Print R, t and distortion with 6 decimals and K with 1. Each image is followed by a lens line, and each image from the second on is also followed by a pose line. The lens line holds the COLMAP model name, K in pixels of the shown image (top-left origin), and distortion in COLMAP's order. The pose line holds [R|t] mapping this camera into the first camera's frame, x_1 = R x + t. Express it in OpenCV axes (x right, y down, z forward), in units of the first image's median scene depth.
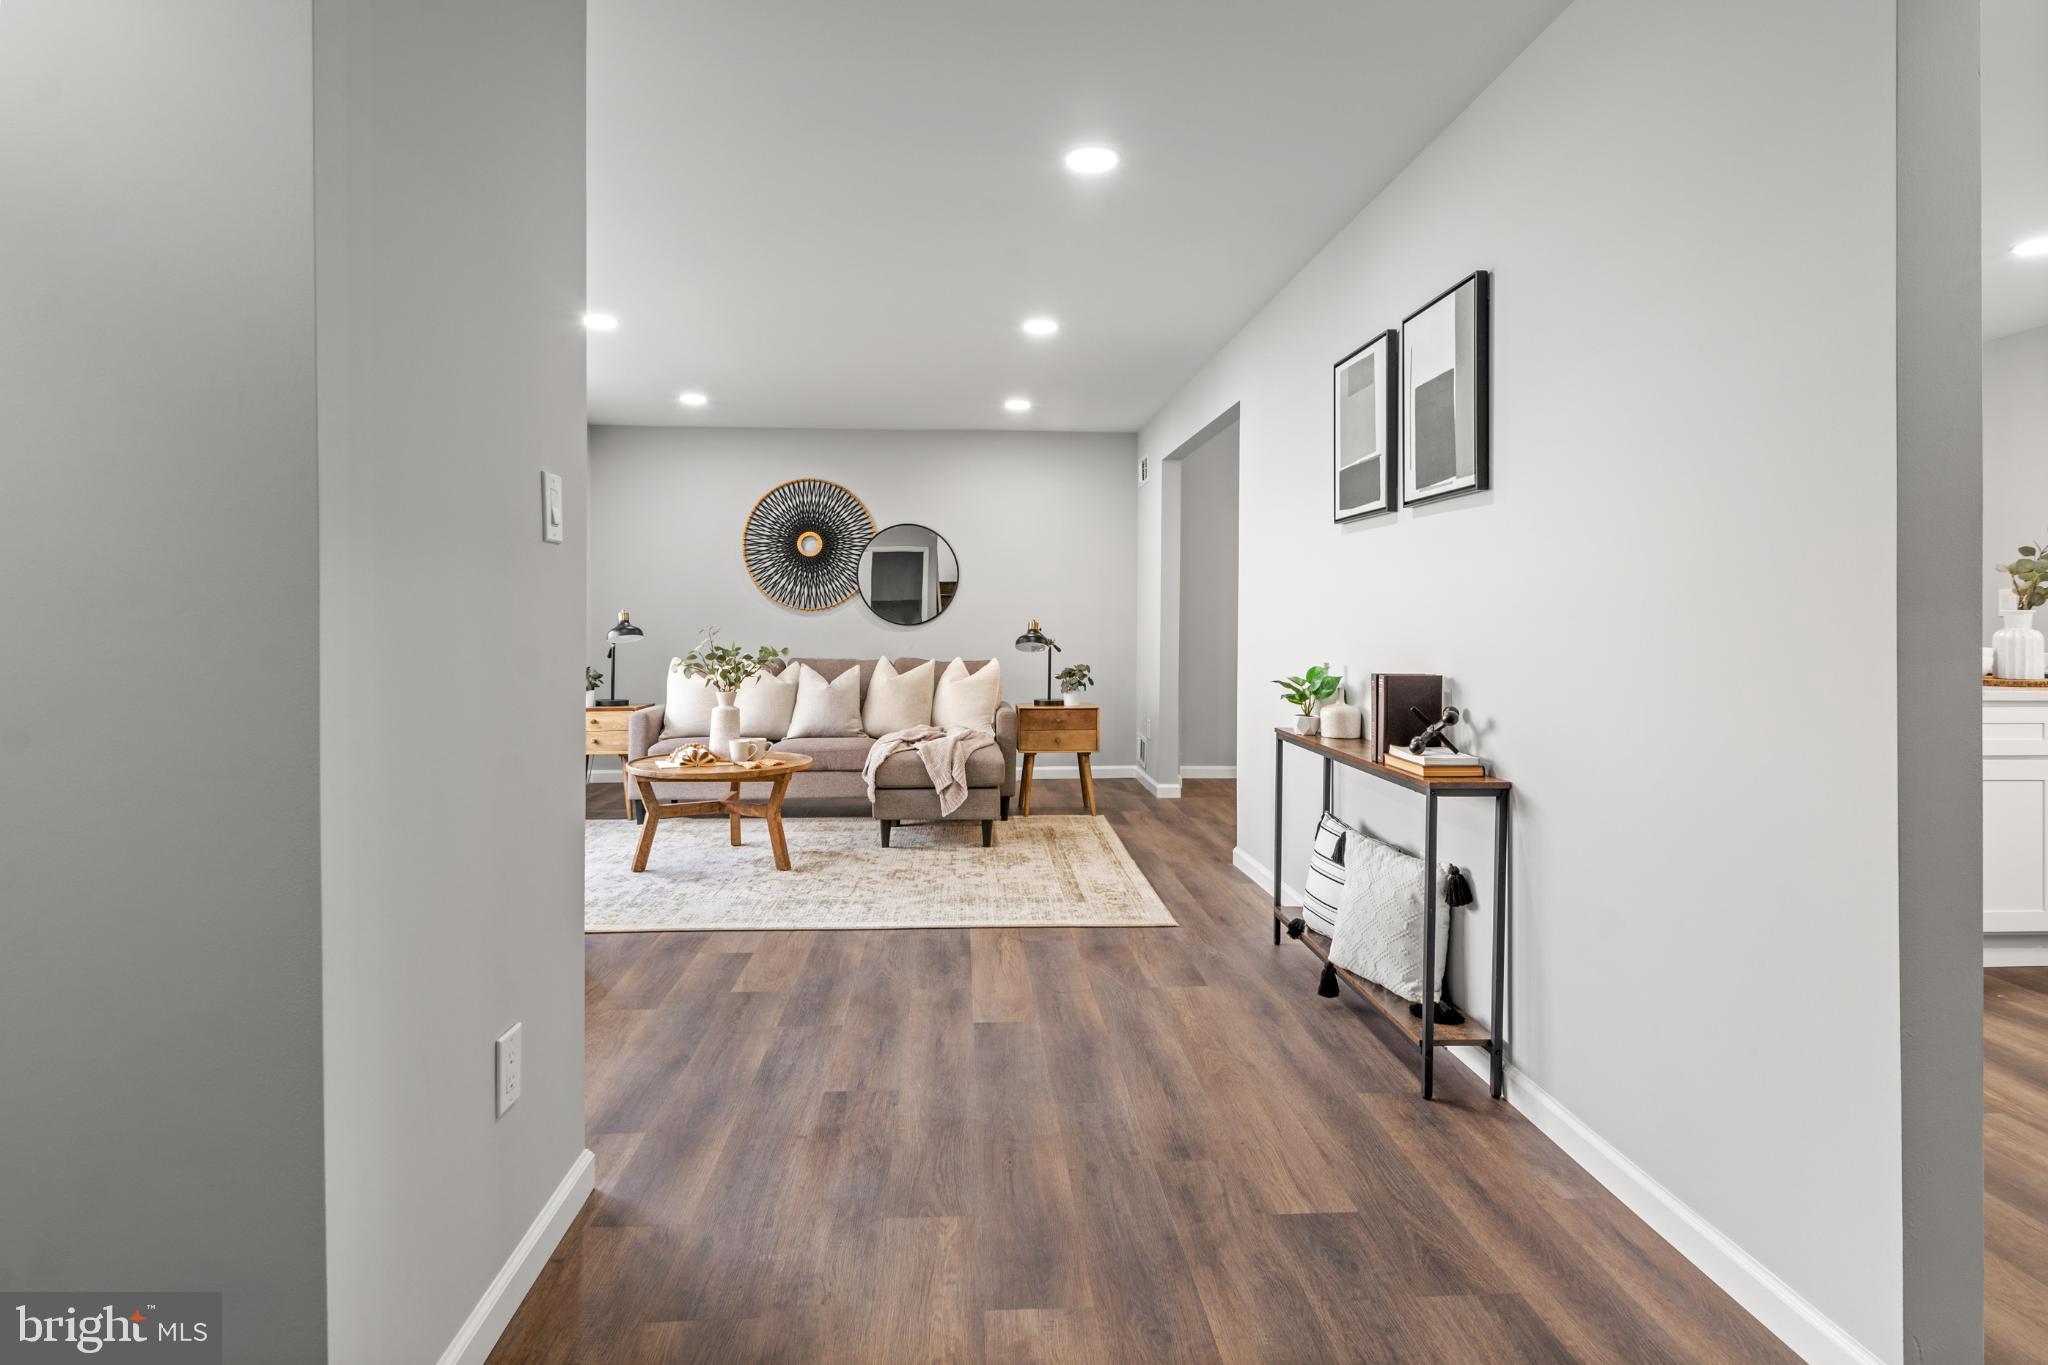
lens RADIAL K [[1075.6, 0, 1063.1], [0, 1075.6, 609.0], [0, 0, 1]] dist [0.019275, -0.000154]
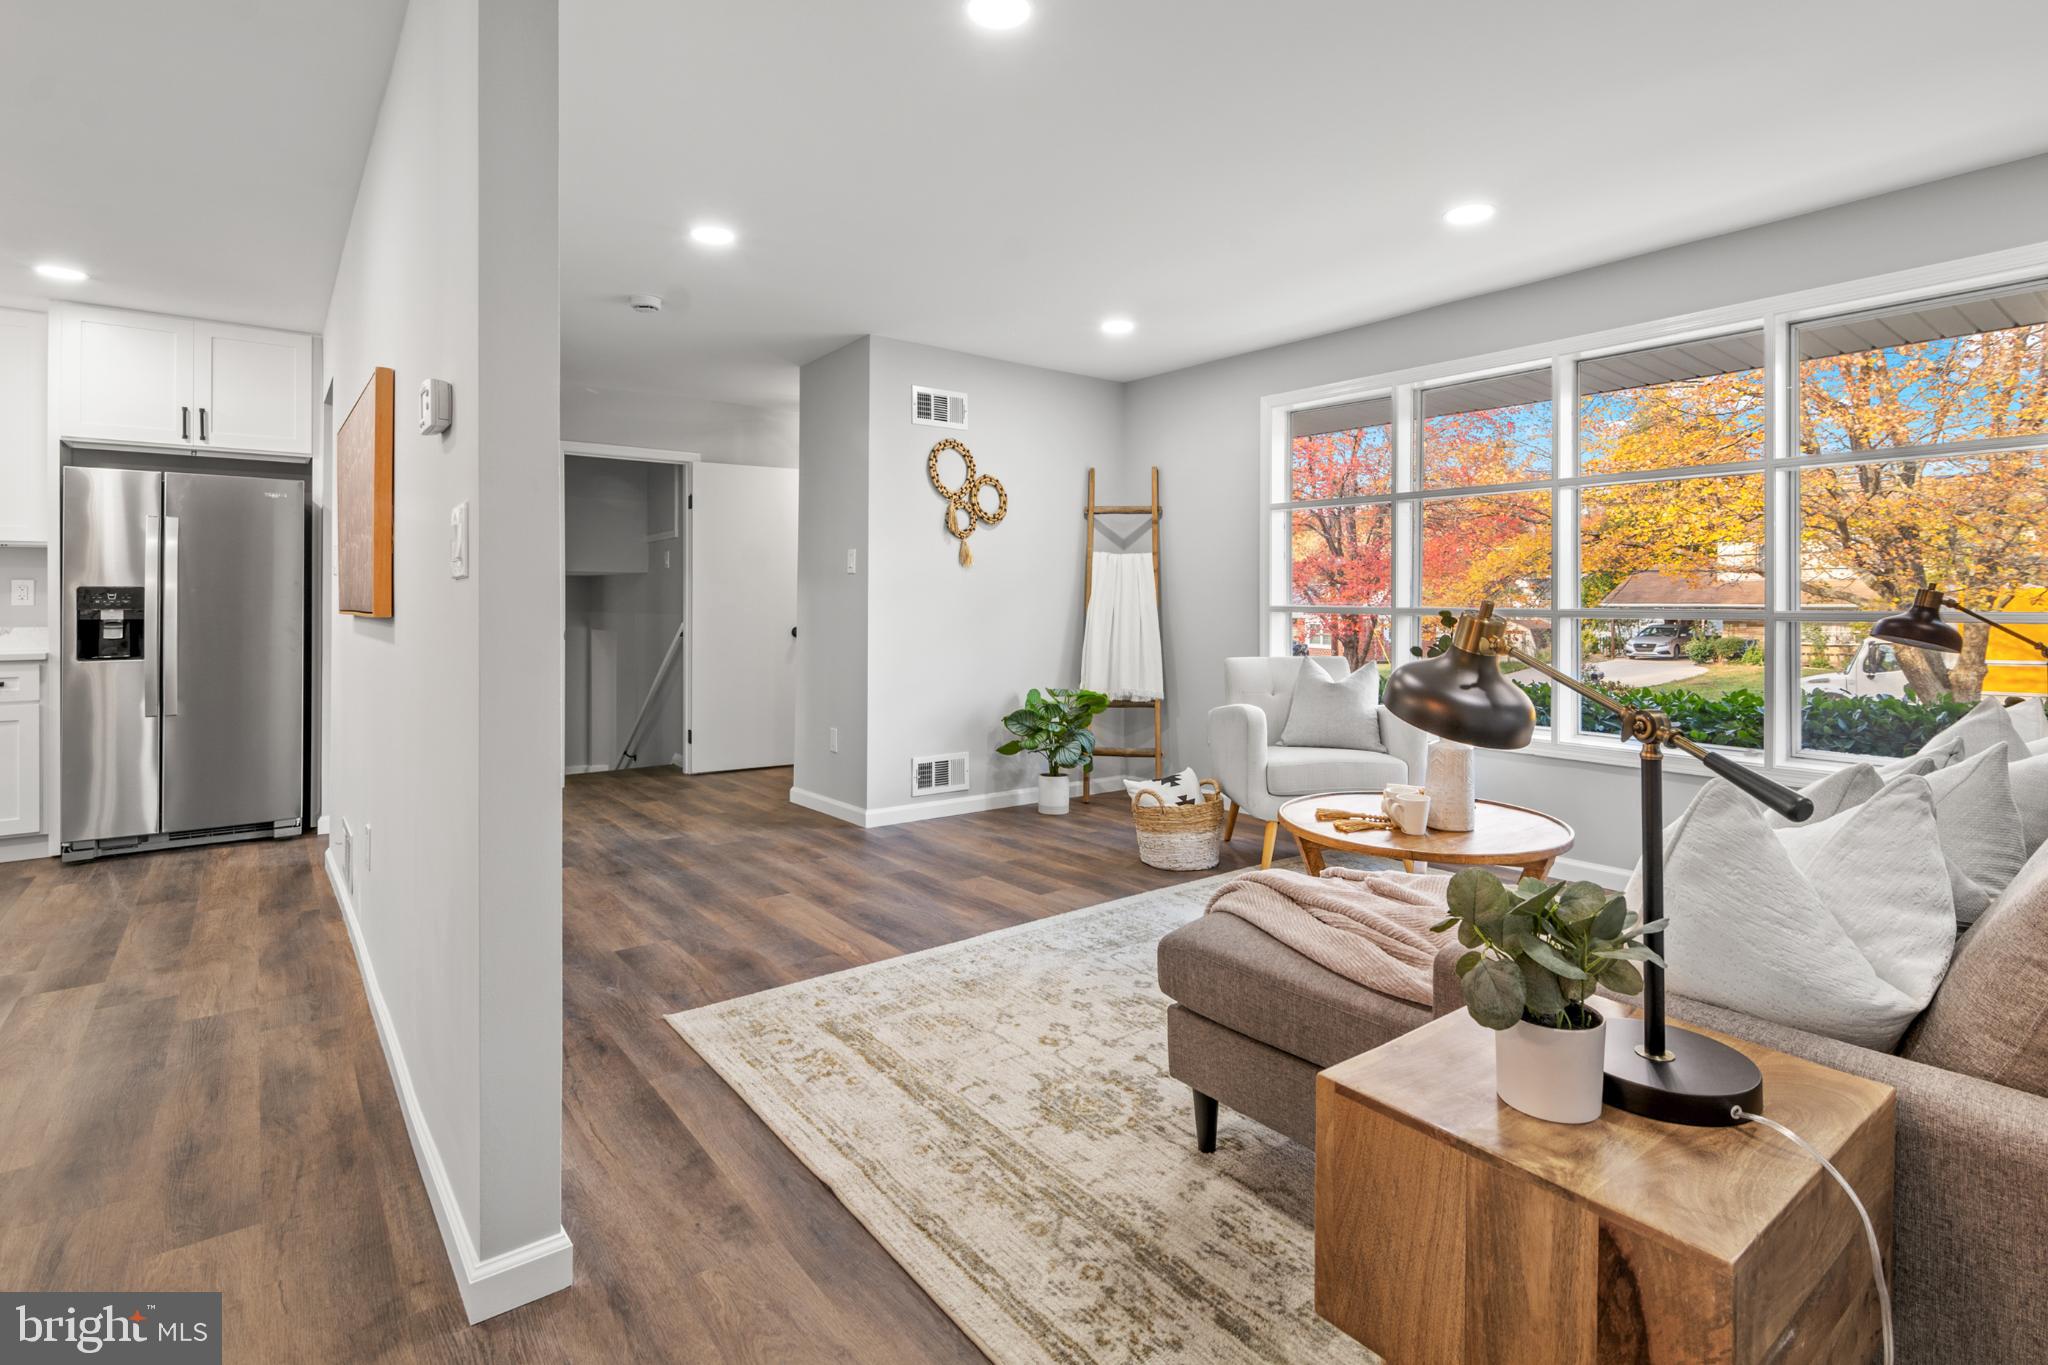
lens RADIAL K [[1003.0, 0, 1015.3], [0, 1003.0, 591.3], [0, 0, 1]] dist [0.002301, -0.002577]
pose [[-0.855539, -0.006591, -0.517697, 0.190034], [0.004262, 0.999795, -0.019771, 0.012630], [0.517721, -0.019122, -0.855336, 1.262171]]
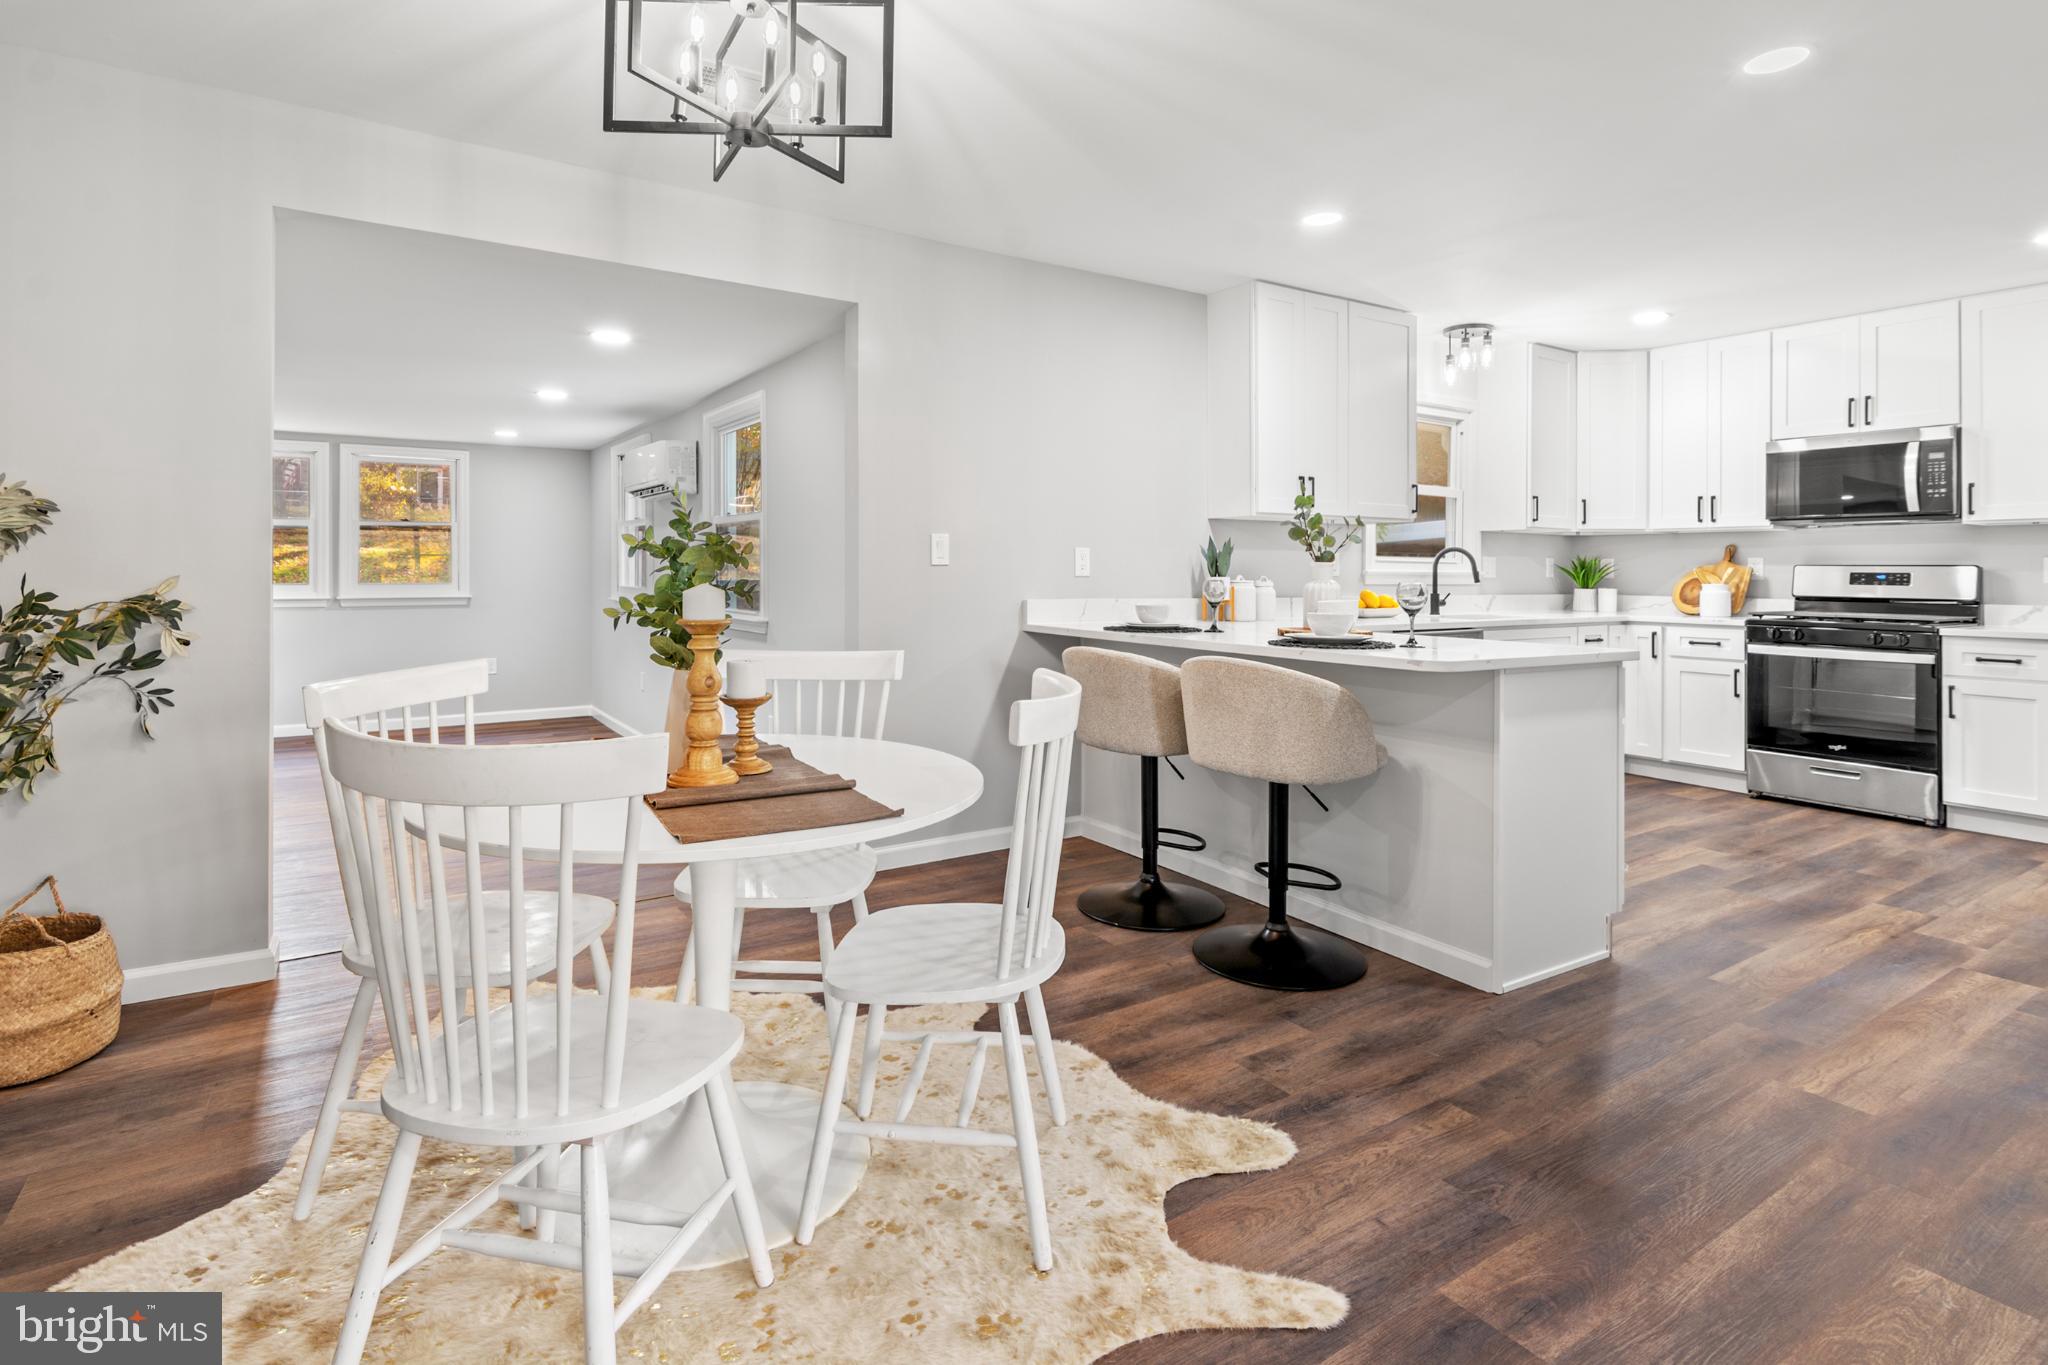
lens RADIAL K [[1001.9, 0, 1034.8], [0, 1001.9, 569.0], [0, 0, 1]] dist [0.000191, -0.001237]
pose [[-0.455089, -0.004822, 0.890433, 0.109597], [-0.017819, 0.999834, -0.003693, 0.010111], [-0.890268, -0.017548, -0.455099, 1.226060]]
